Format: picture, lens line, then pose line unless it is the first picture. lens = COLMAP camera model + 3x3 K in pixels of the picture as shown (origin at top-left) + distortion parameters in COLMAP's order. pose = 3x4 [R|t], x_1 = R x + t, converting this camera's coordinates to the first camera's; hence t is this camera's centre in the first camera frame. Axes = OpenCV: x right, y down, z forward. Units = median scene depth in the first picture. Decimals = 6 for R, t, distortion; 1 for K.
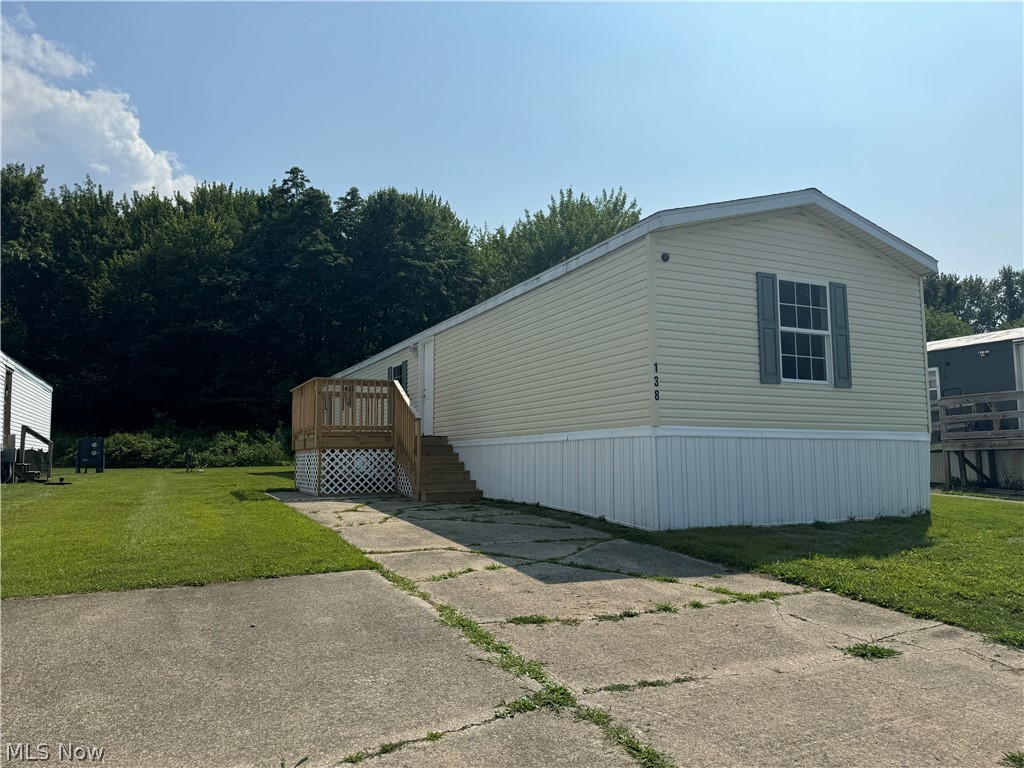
lens RADIAL K [[715.4, 0, 513.1], [0, 715.4, 386.5], [0, 0, 1]] dist [0.019554, -0.004796]
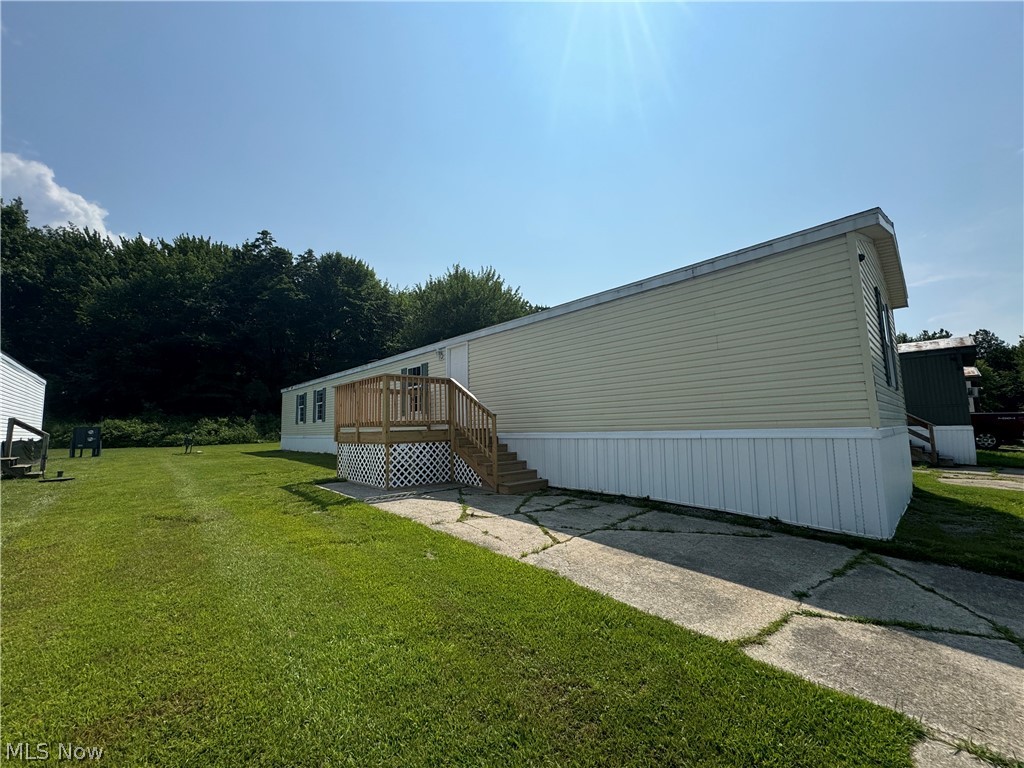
lens RADIAL K [[412.3, 0, 510.9], [0, 412.3, 384.3], [0, 0, 1]] dist [0.007140, 0.001018]
pose [[0.960885, 0.018559, 0.276325, -0.083496], [-0.015651, 0.999797, -0.012724, 0.002219], [-0.276505, 0.007901, 0.960980, 0.121323]]
